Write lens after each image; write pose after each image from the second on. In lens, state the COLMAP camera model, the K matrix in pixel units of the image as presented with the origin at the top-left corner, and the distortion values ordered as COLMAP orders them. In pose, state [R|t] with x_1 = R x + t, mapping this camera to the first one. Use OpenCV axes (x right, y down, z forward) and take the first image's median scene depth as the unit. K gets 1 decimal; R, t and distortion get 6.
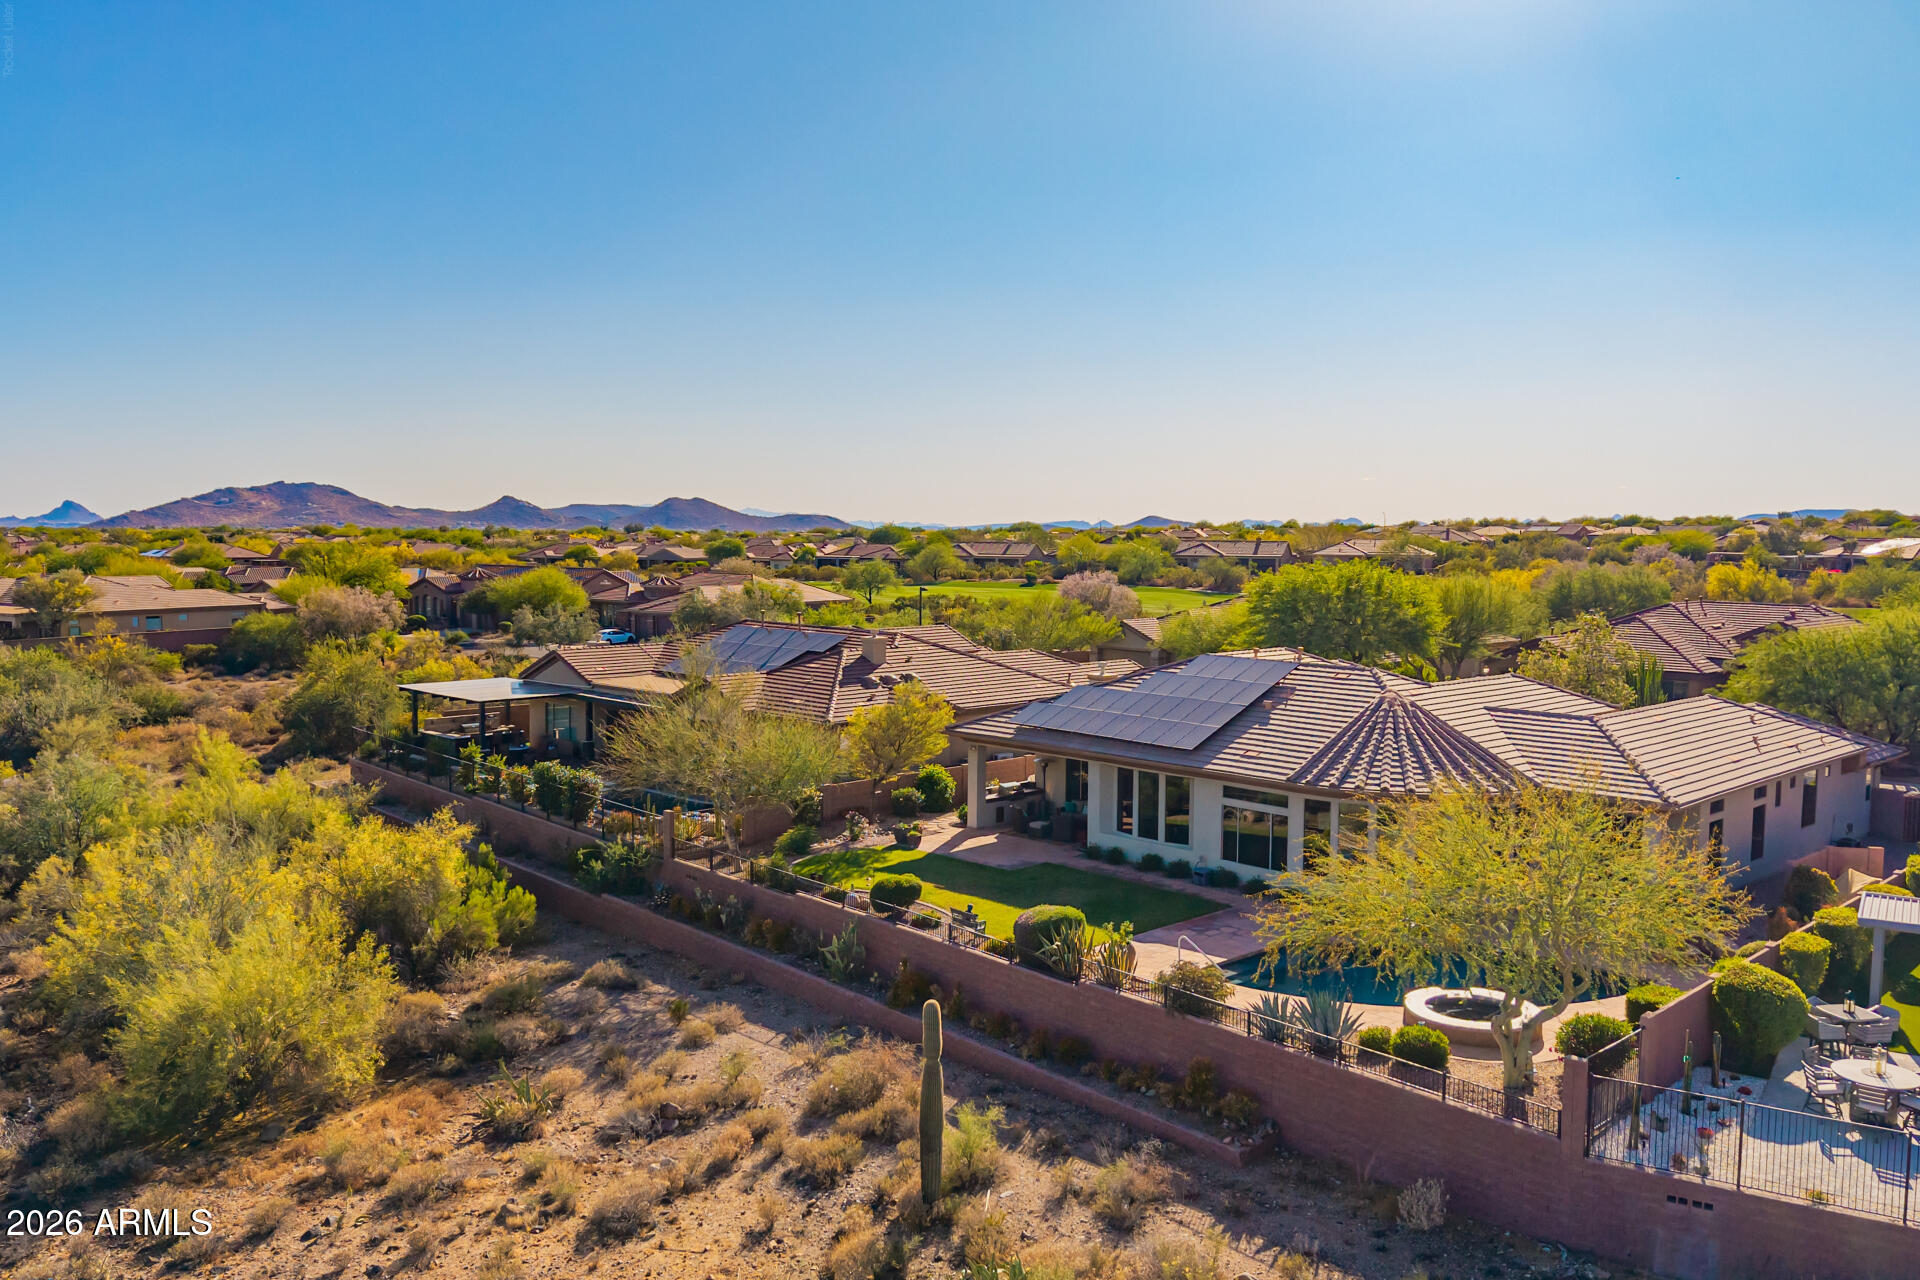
lens RADIAL K [[1540.0, 0, 960.4], [0, 1540.0, 667.3], [0, 0, 1]] dist [0.053252, -0.085655]
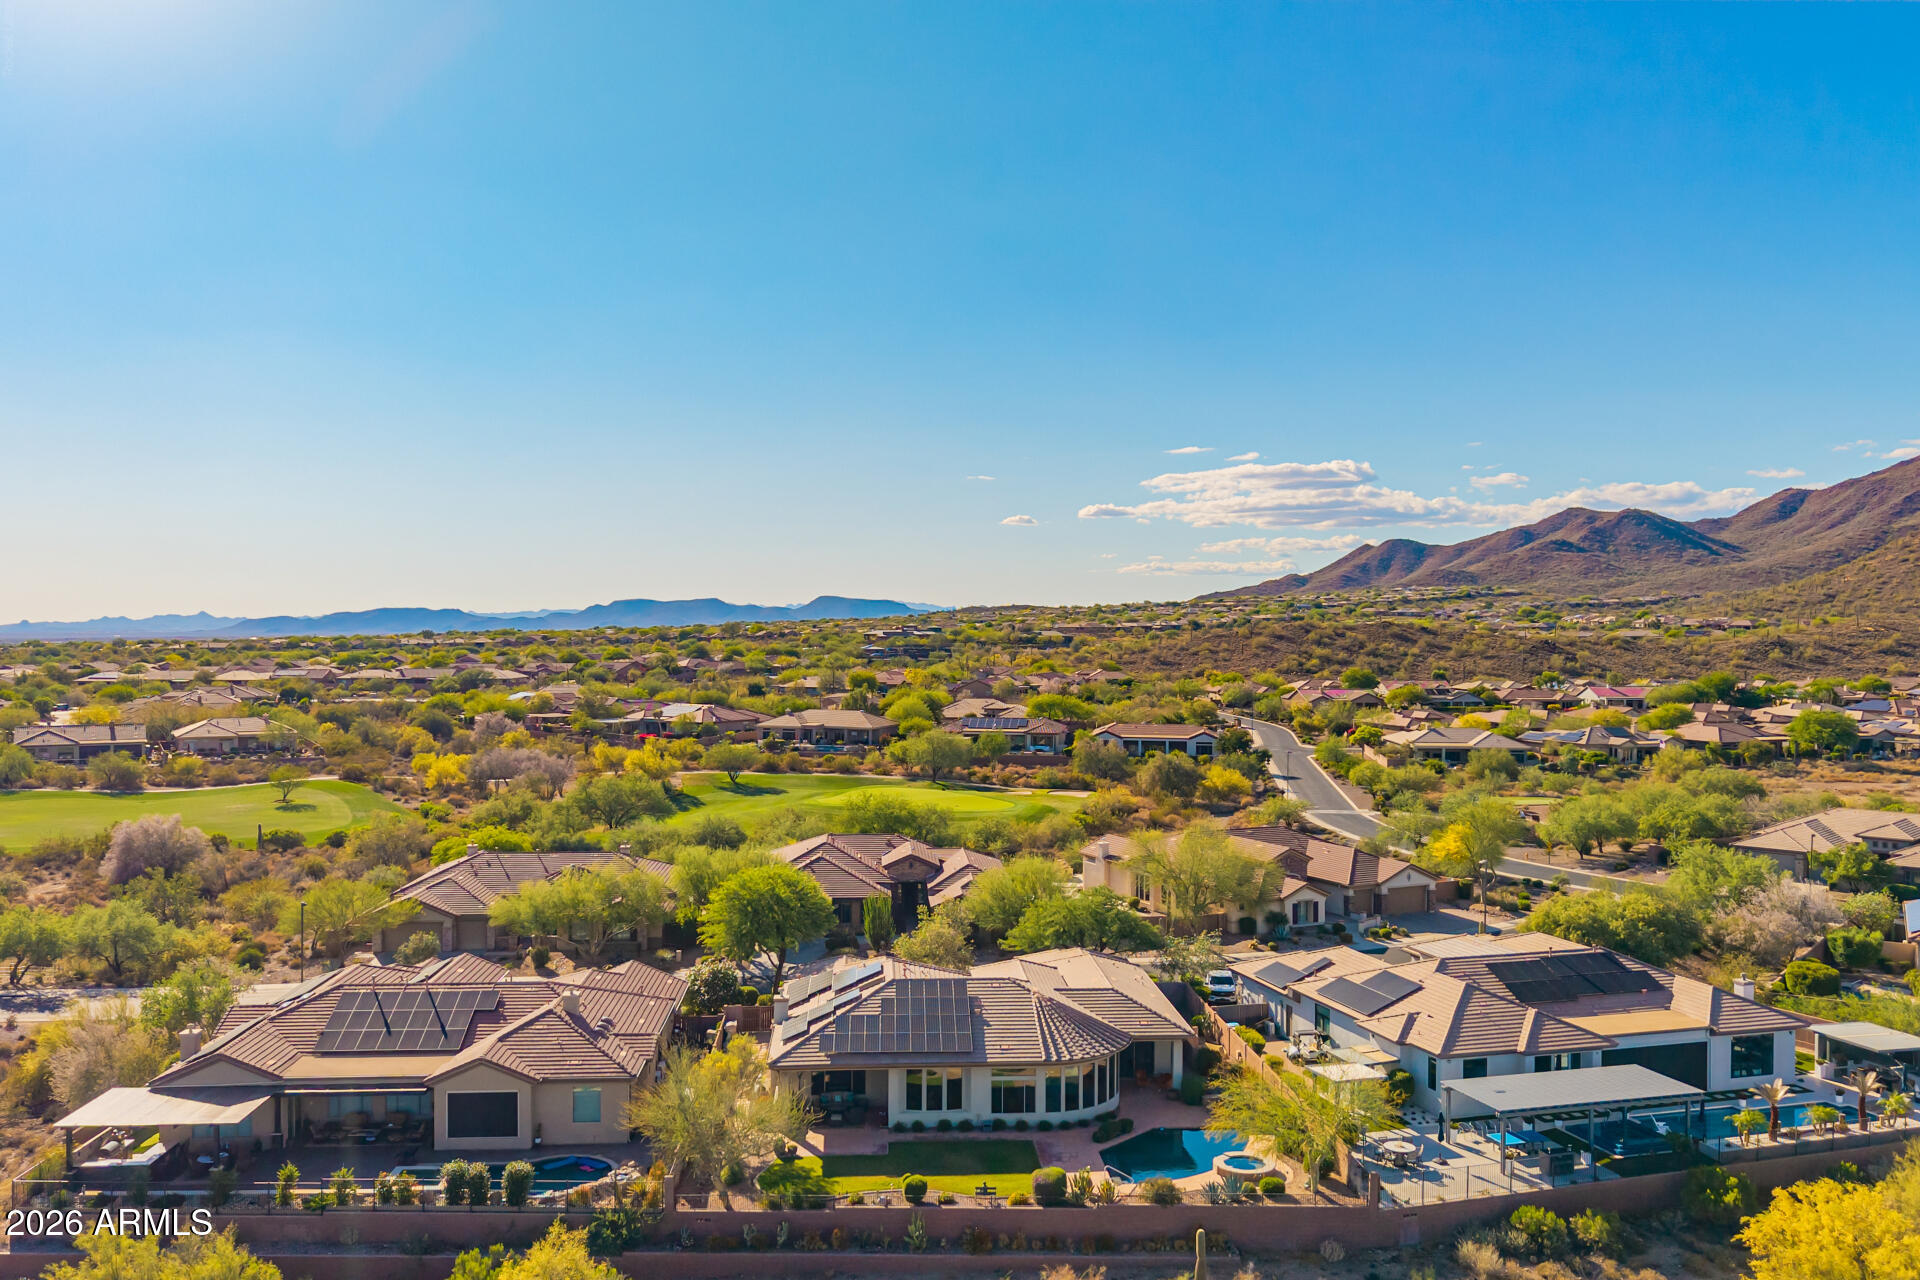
lens RADIAL K [[1517.6, 0, 954.2], [0, 1517.6, 661.8], [0, 0, 1]] dist [0.067982, -0.149817]
pose [[0.652781, -0.028791, 0.756999, -1.136380], [0.076290, 0.996696, -0.027879, -0.334207], [-0.753695, 0.075950, 0.652821, -0.110708]]
